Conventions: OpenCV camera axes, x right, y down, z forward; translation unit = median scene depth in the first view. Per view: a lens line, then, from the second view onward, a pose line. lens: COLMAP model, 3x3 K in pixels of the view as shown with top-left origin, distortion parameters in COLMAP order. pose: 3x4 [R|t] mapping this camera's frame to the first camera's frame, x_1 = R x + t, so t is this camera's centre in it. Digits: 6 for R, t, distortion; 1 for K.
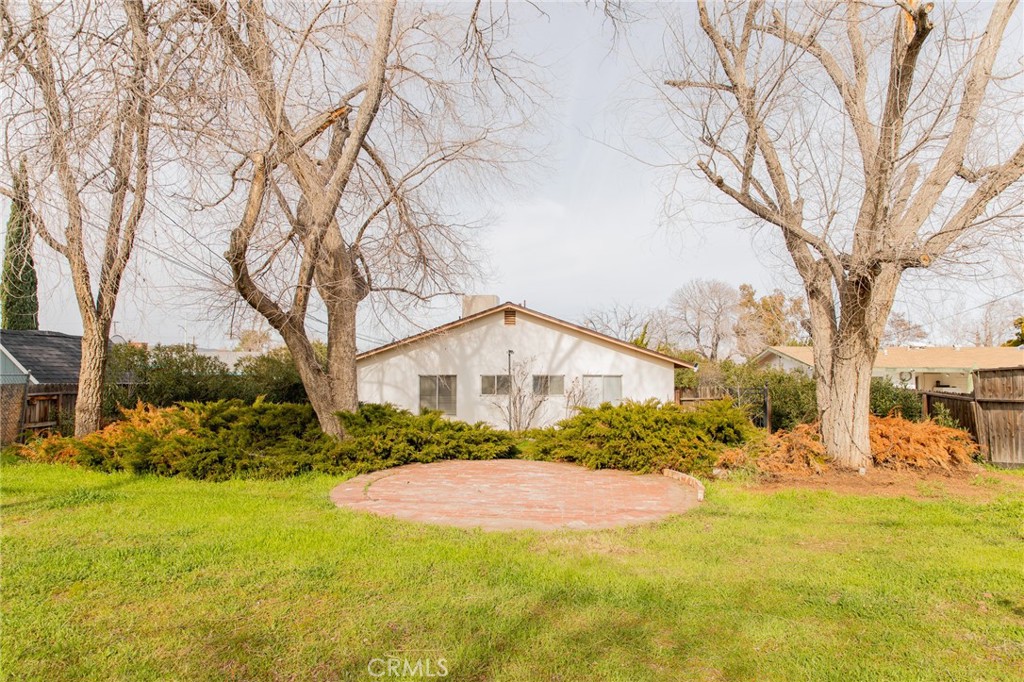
lens RADIAL K [[680.7, 0, 511.9], [0, 680.7, 344.9], [0, 0, 1]] dist [0.014508, -0.002937]
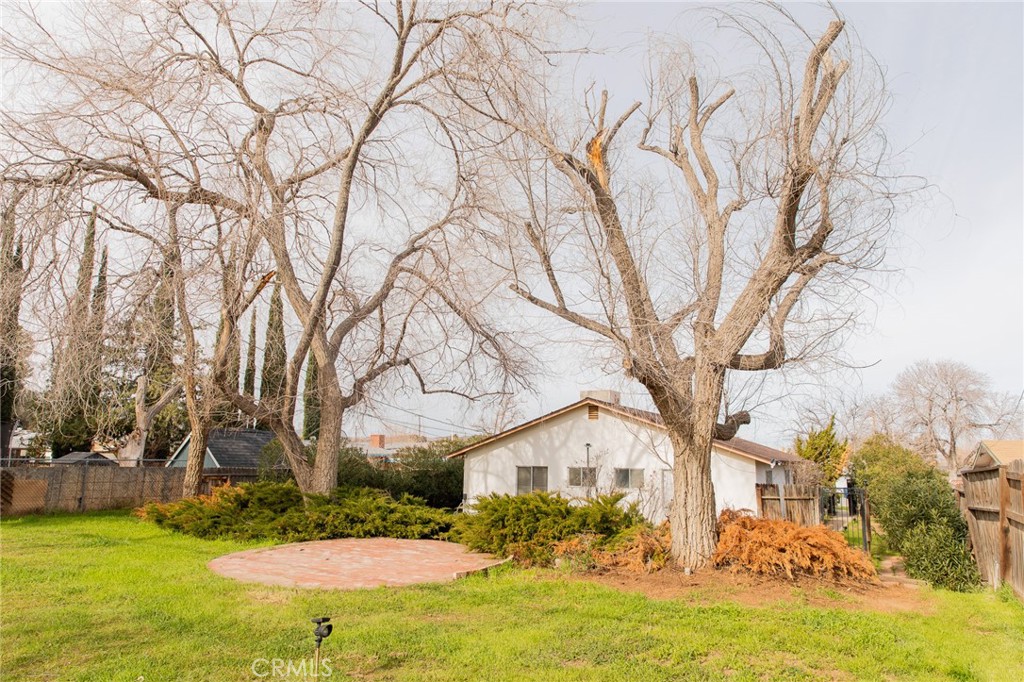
lens RADIAL K [[680.7, 0, 511.9], [0, 680.7, 344.9], [0, 0, 1]] dist [0.014508, -0.002937]
pose [[0.910398, -0.053700, -0.410233, 0.322090], [-0.000063, 0.991523, -0.129932, -0.006259], [0.413733, 0.118315, 0.902677, -0.020704]]
